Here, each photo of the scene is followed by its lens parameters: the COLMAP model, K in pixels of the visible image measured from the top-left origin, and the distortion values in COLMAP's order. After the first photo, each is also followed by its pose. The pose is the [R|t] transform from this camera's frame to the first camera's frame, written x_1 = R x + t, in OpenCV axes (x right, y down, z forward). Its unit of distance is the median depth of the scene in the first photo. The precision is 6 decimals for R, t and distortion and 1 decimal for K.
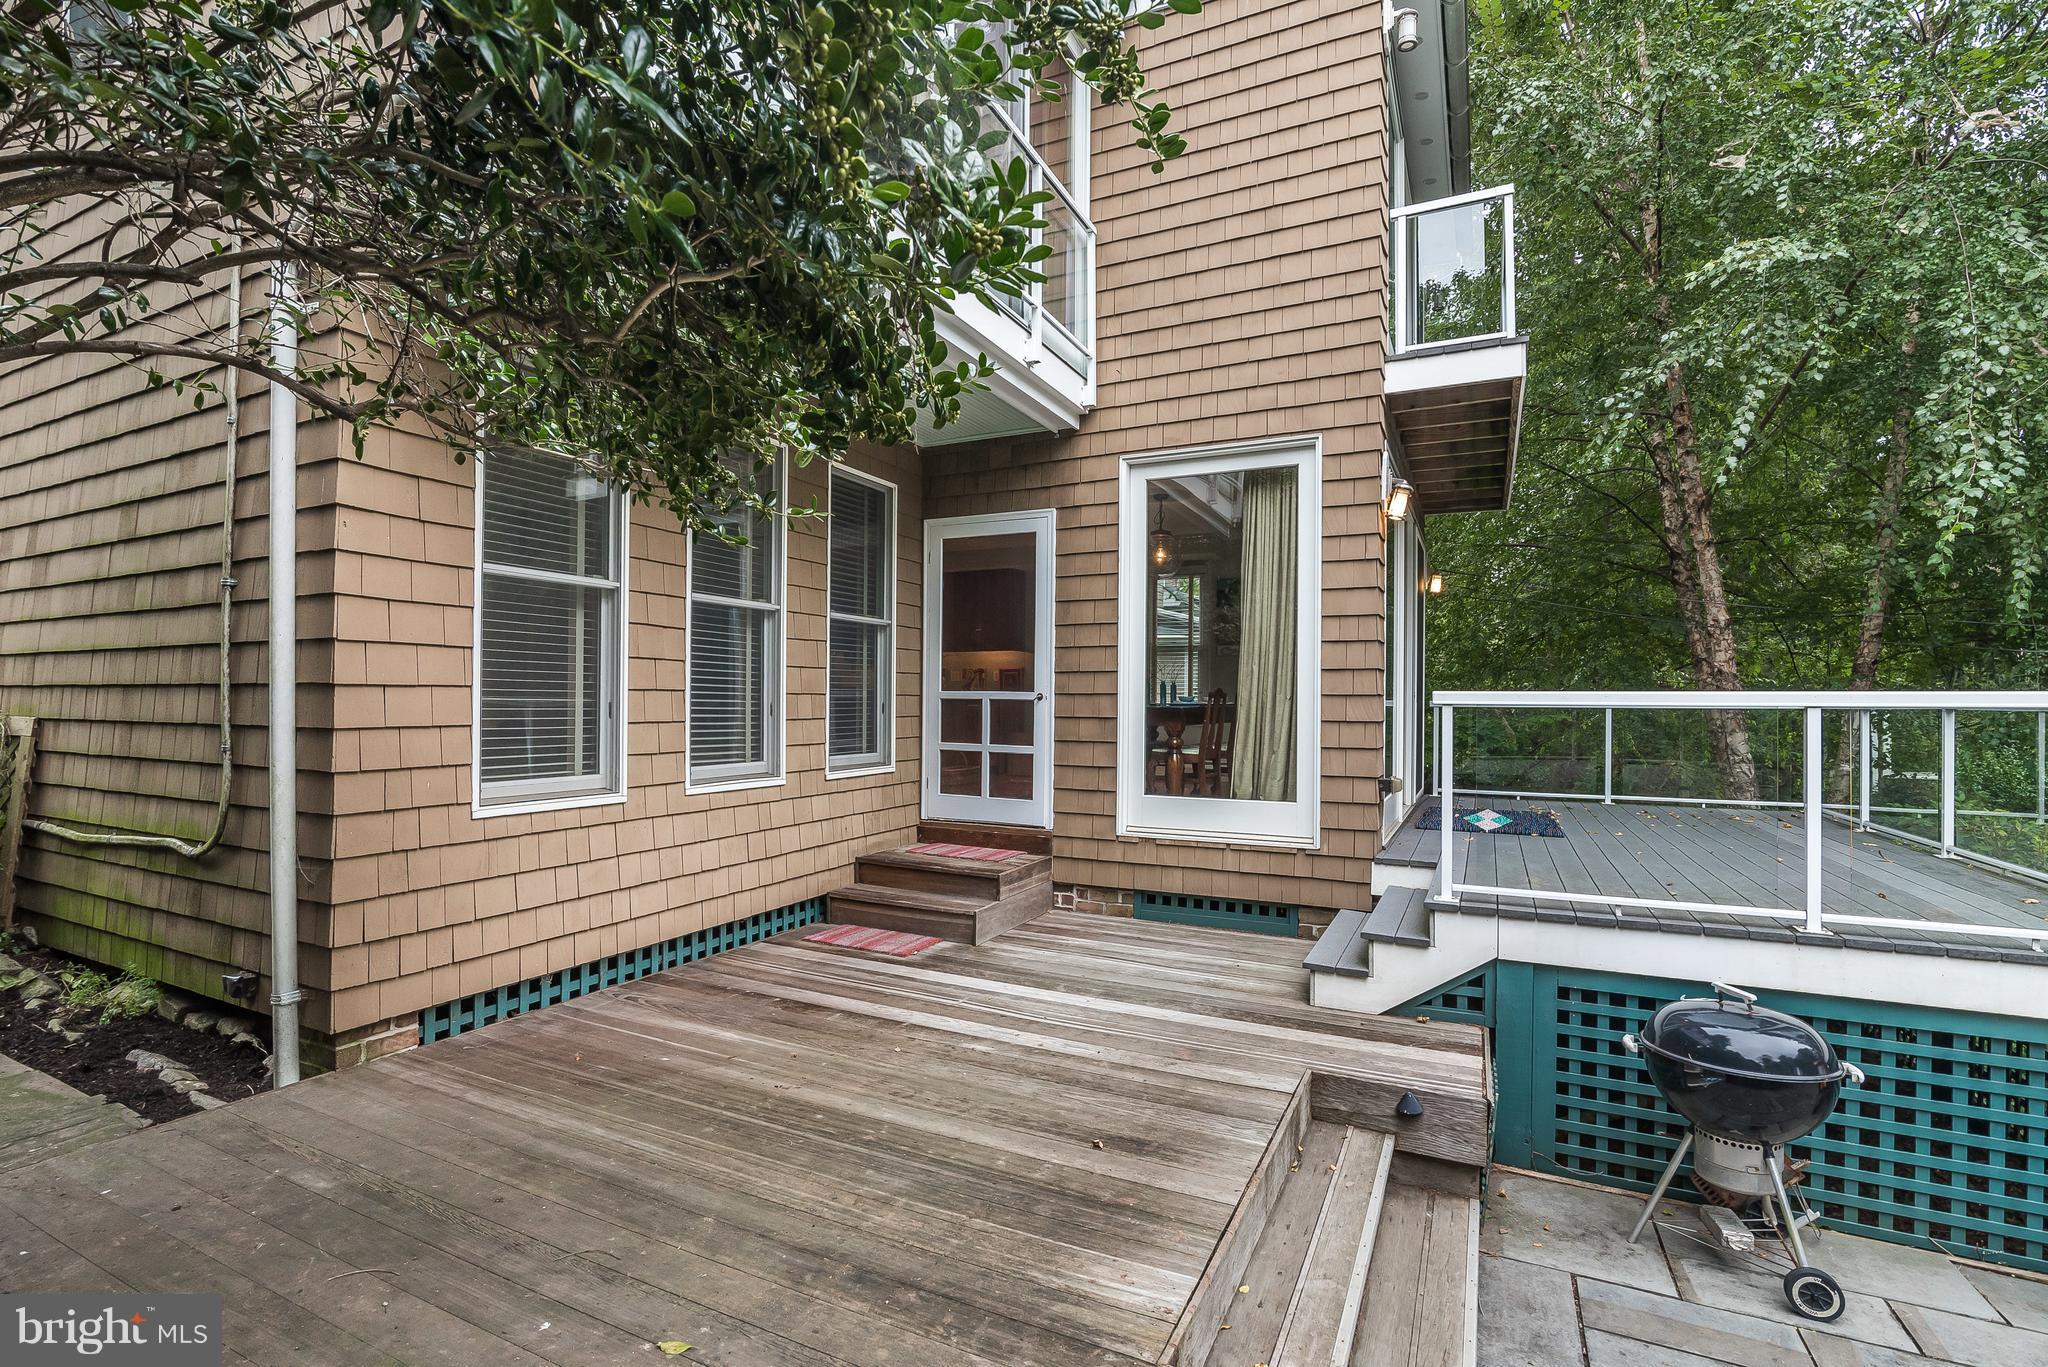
lens RADIAL K [[940.3, 0, 1017.7], [0, 940.3, 694.0], [0, 0, 1]] dist [-0.020478, 0.005483]
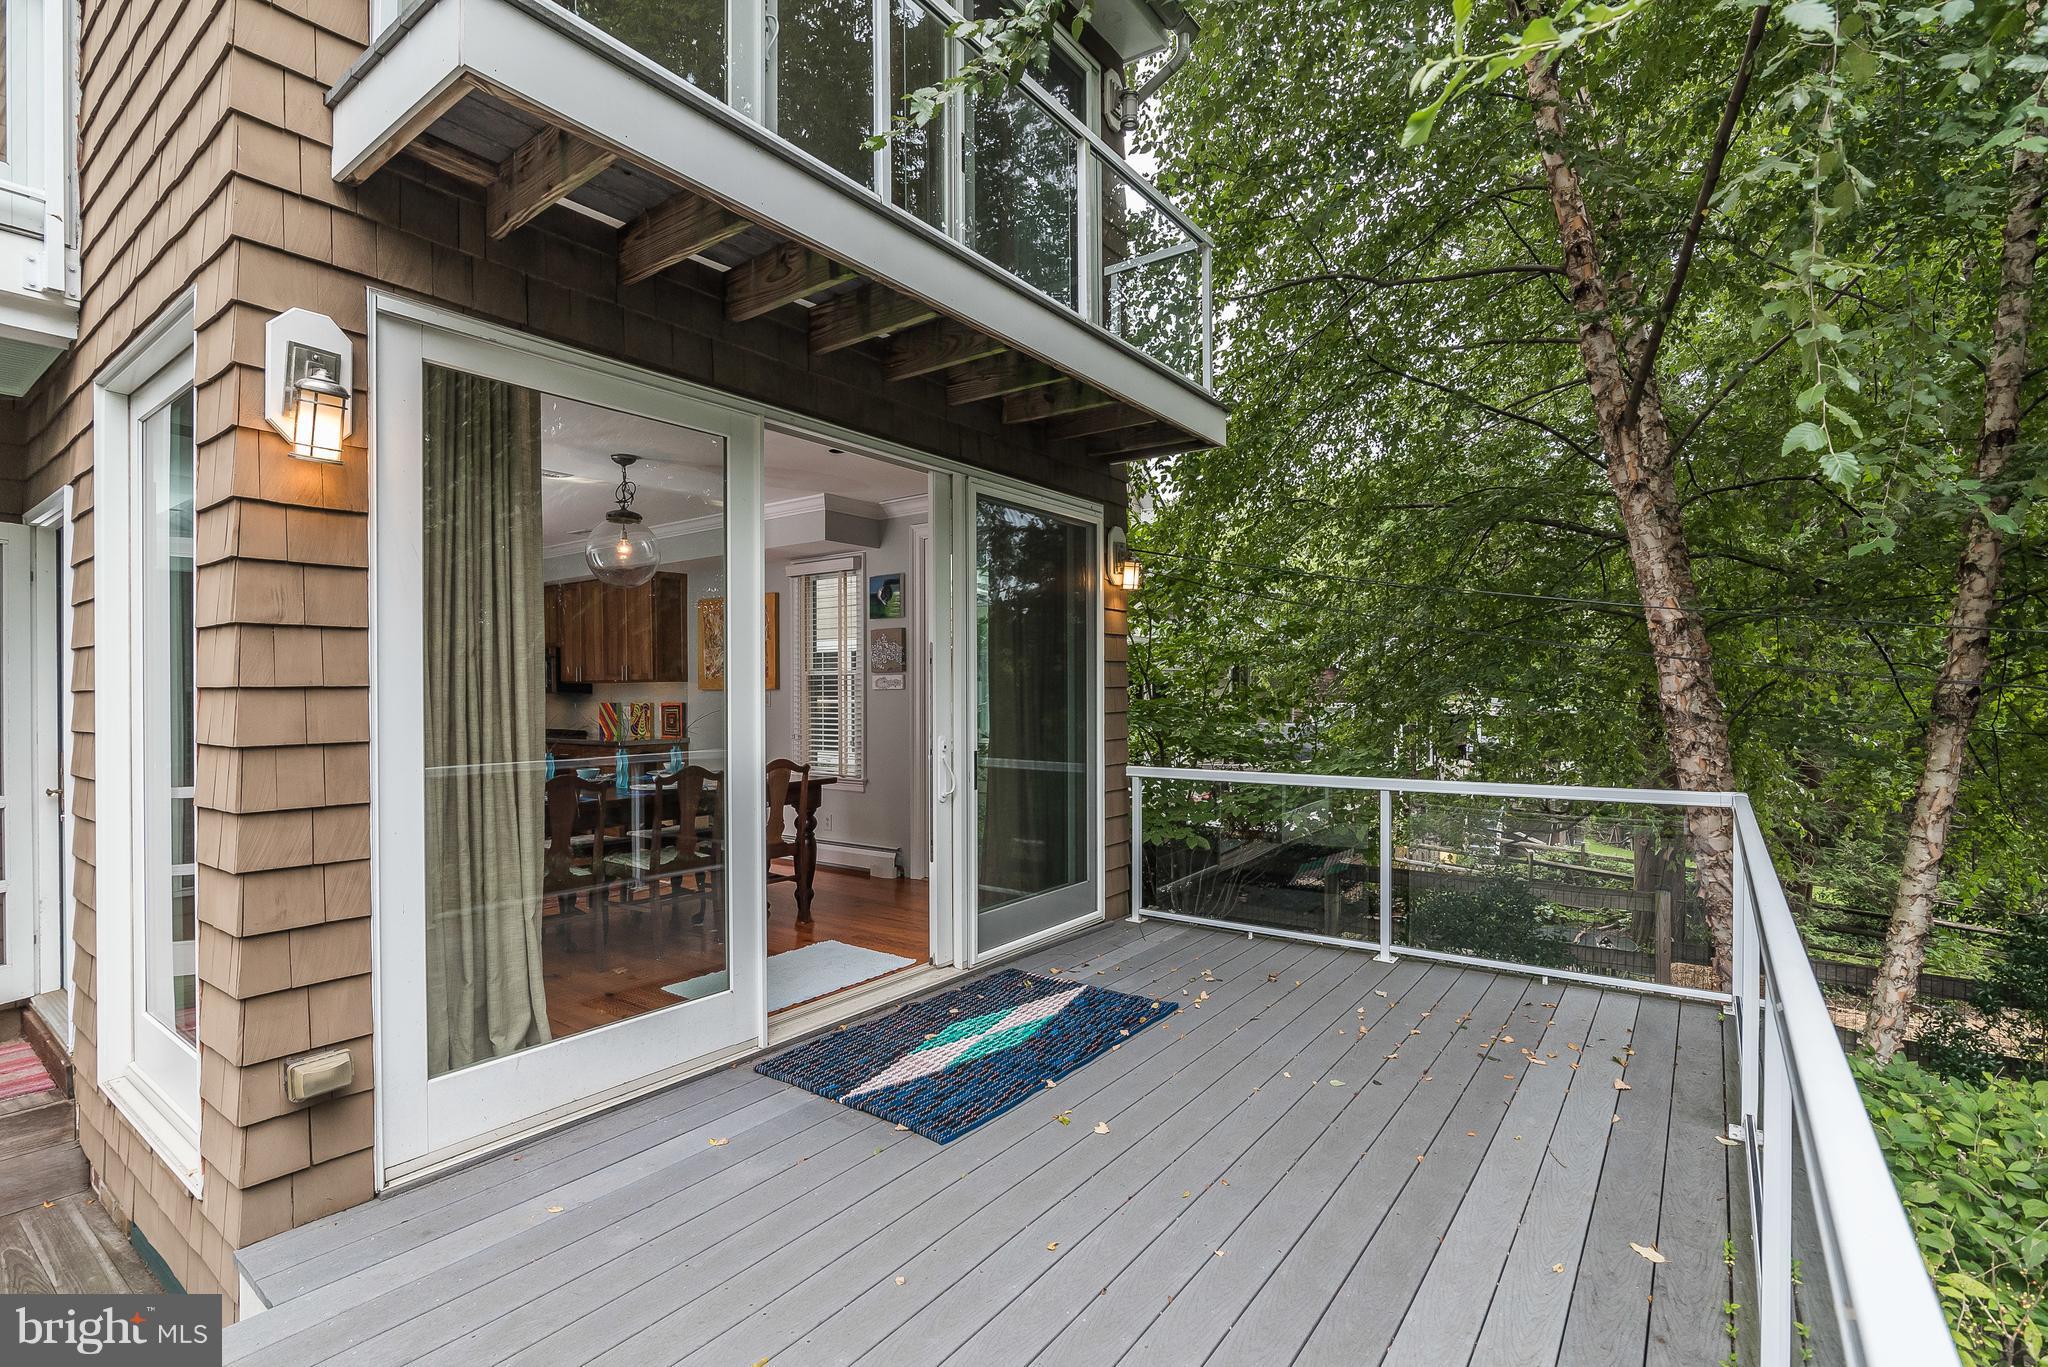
lens RADIAL K [[940.3, 0, 1023.2], [0, 940.3, 688.2], [0, 0, 1]] dist [-0.020478, 0.005483]
pose [[0.985549, -0.011864, -0.168975, 0.467544], [0.014375, 0.999804, 0.013647, -0.052080], [0.168780, -0.015879, 0.985526, 0.372603]]
